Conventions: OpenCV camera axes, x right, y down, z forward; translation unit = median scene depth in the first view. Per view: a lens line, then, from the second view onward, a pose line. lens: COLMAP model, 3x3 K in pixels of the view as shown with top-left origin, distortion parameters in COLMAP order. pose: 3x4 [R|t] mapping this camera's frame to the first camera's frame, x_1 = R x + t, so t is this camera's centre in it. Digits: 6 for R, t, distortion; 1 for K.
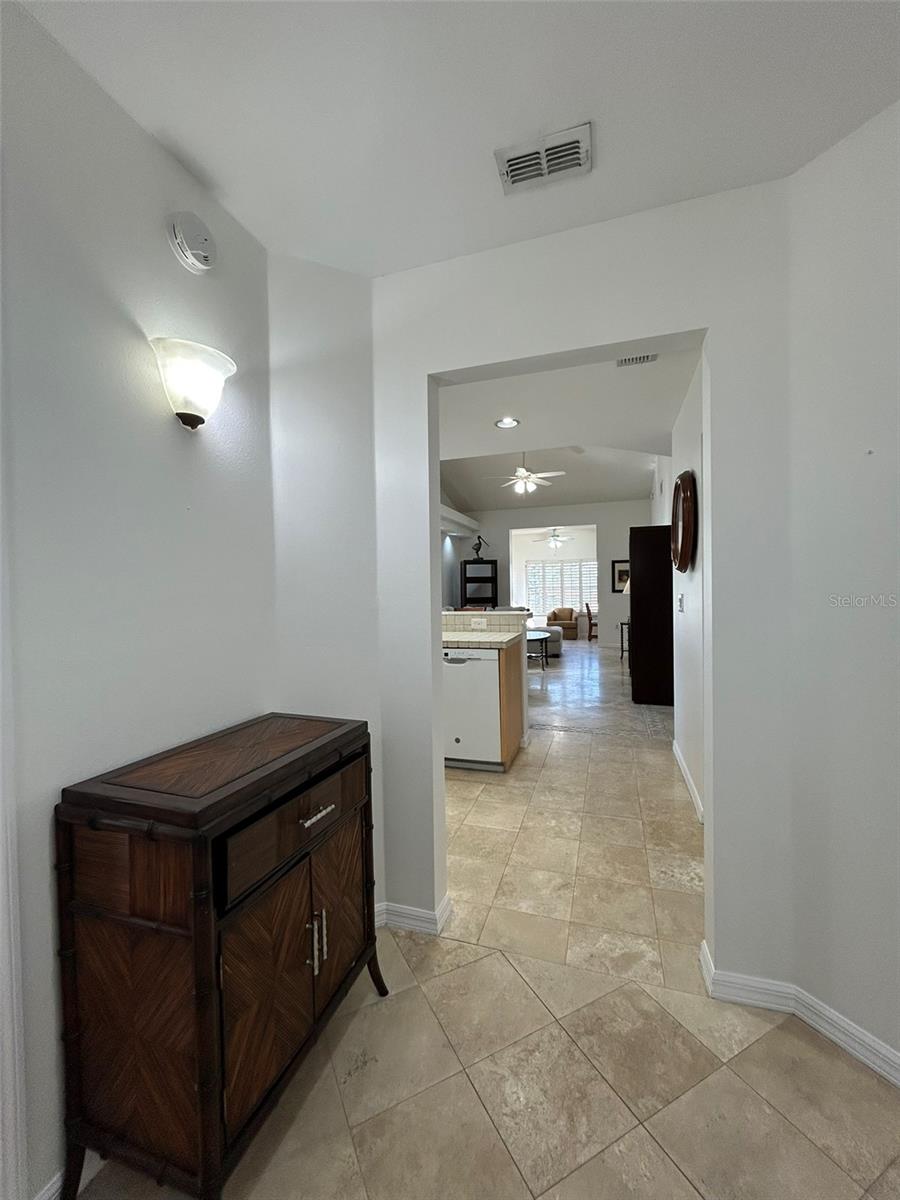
lens RADIAL K [[483.9, 0, 450.0], [0, 483.9, 600.0], [0, 0, 1]] dist [-0.001941, 0.000406]
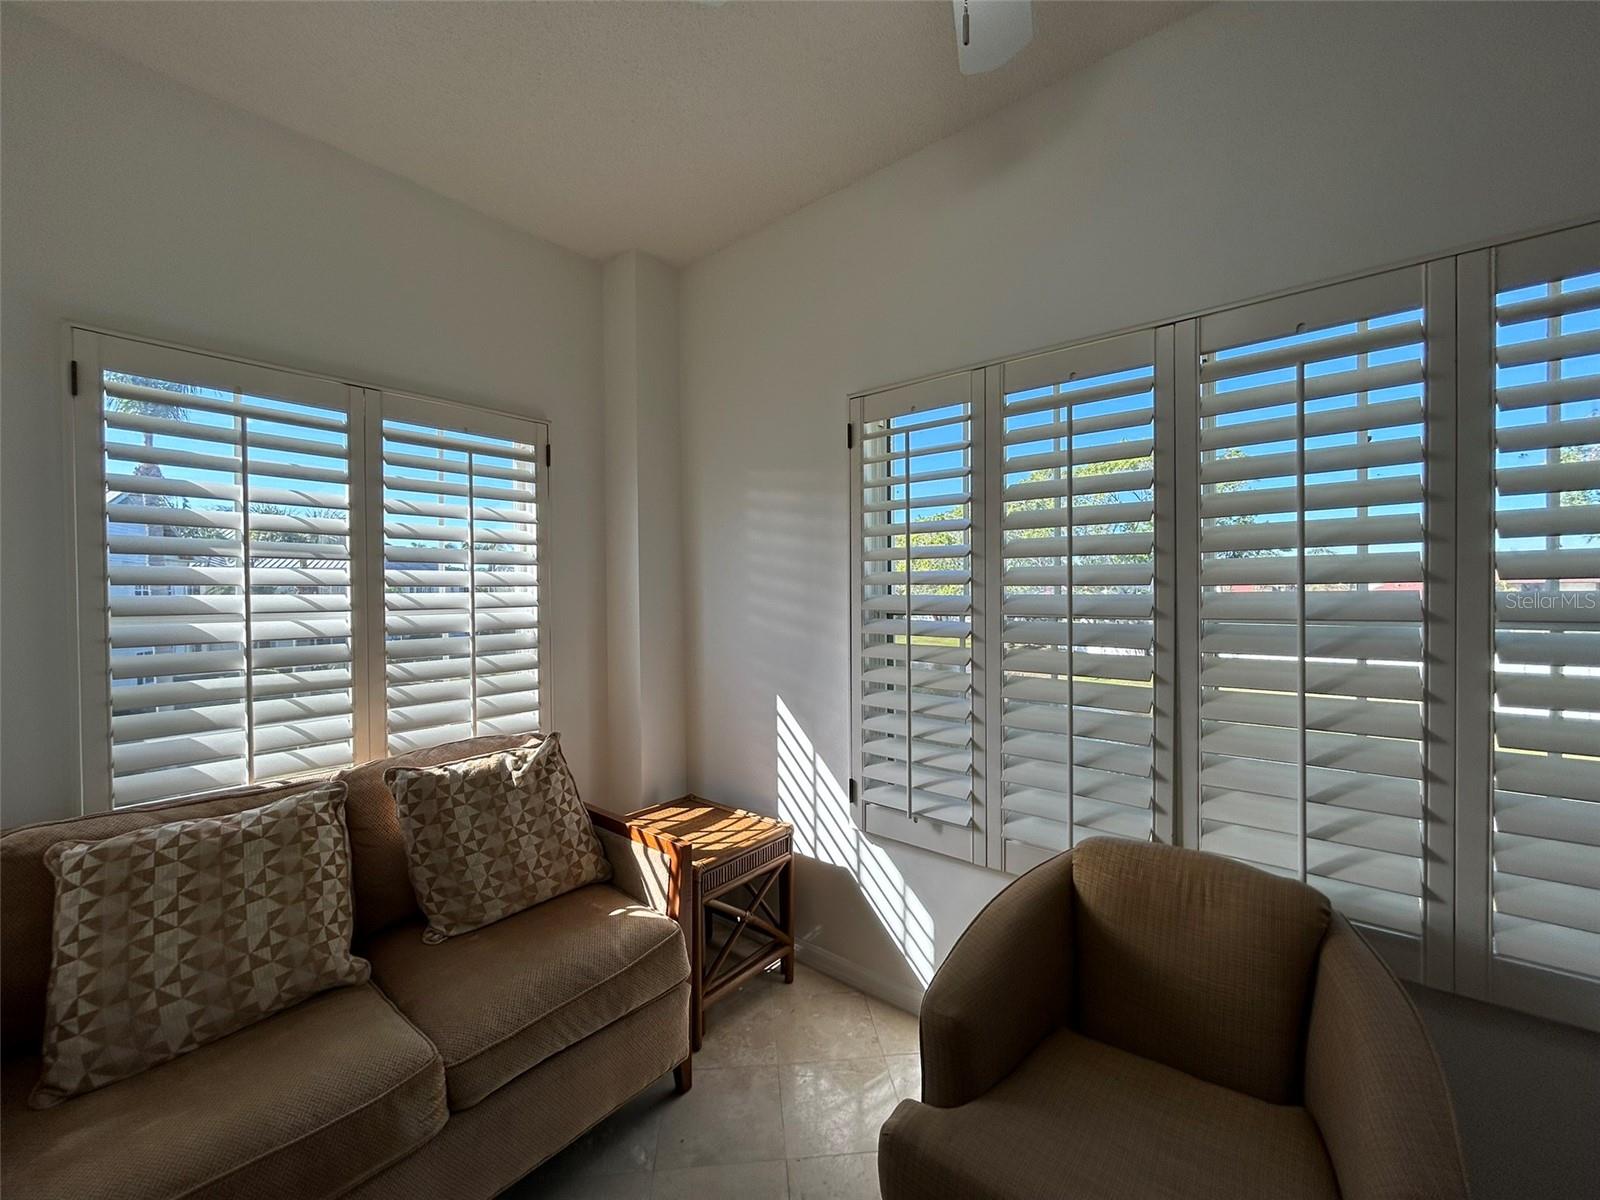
lens RADIAL K [[638.6, 0, 780.9], [0, 638.6, 599.5], [0, 0, 1]] dist [0.000727, 0.000199]
pose [[0.926750, 0.018742, -0.375210, 0.248340], [-0.020599, 0.999787, -0.000939, -0.033416], [0.375112, 0.008599, 0.926939, 1.026879]]
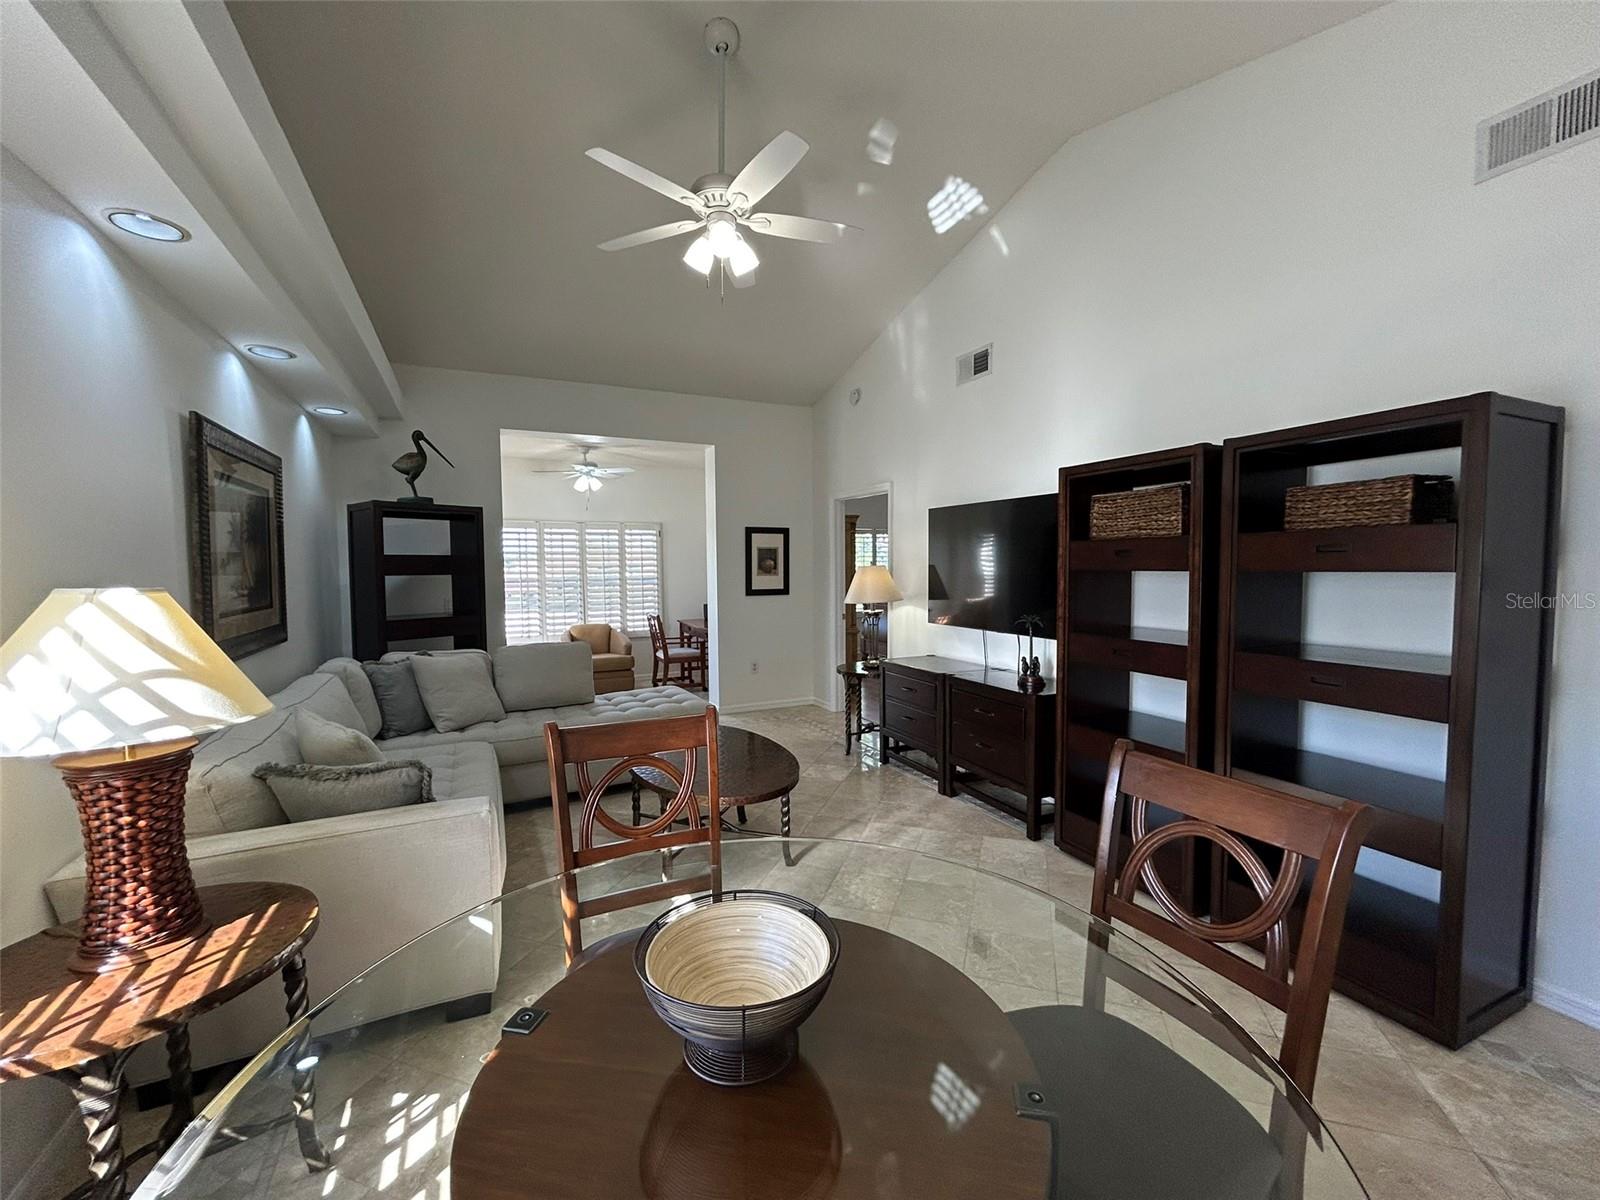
lens RADIAL K [[638.6, 0, 780.9], [0, 638.6, 599.5], [0, 0, 1]] dist [0.000727, 0.000199]
pose [[0.721368, -0.026588, 0.692041, -0.065875], [0.009521, 0.999549, 0.028478, -0.027884], [-0.692486, -0.013954, 0.721296, 0.511948]]
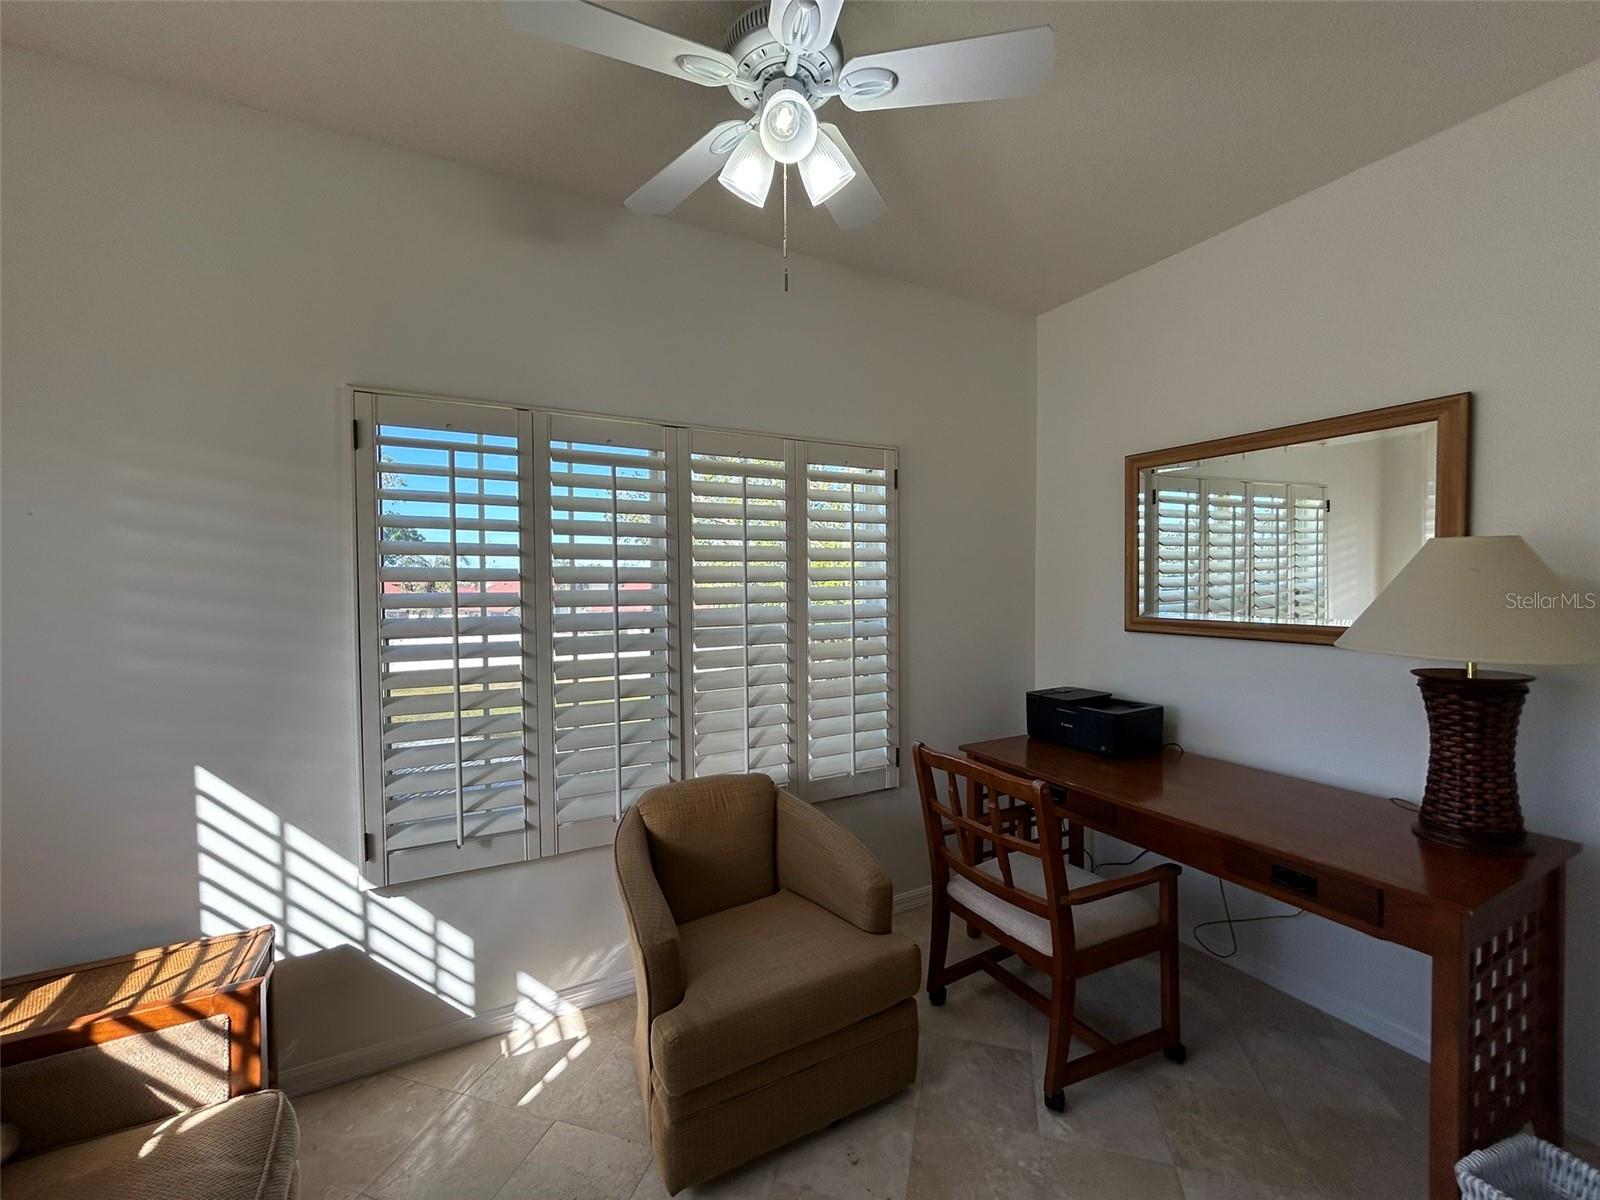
lens RADIAL K [[645.2, 0, 798.1], [0, 645.2, 602.3], [0, 0, 1]] dist [-0.001941, 0.000406]
pose [[0.700510, -0.011074, 0.713556, 0.149917], [0.010426, 0.999932, 0.005284, -0.040251], [-0.713566, 0.003738, 0.700578, 1.015139]]
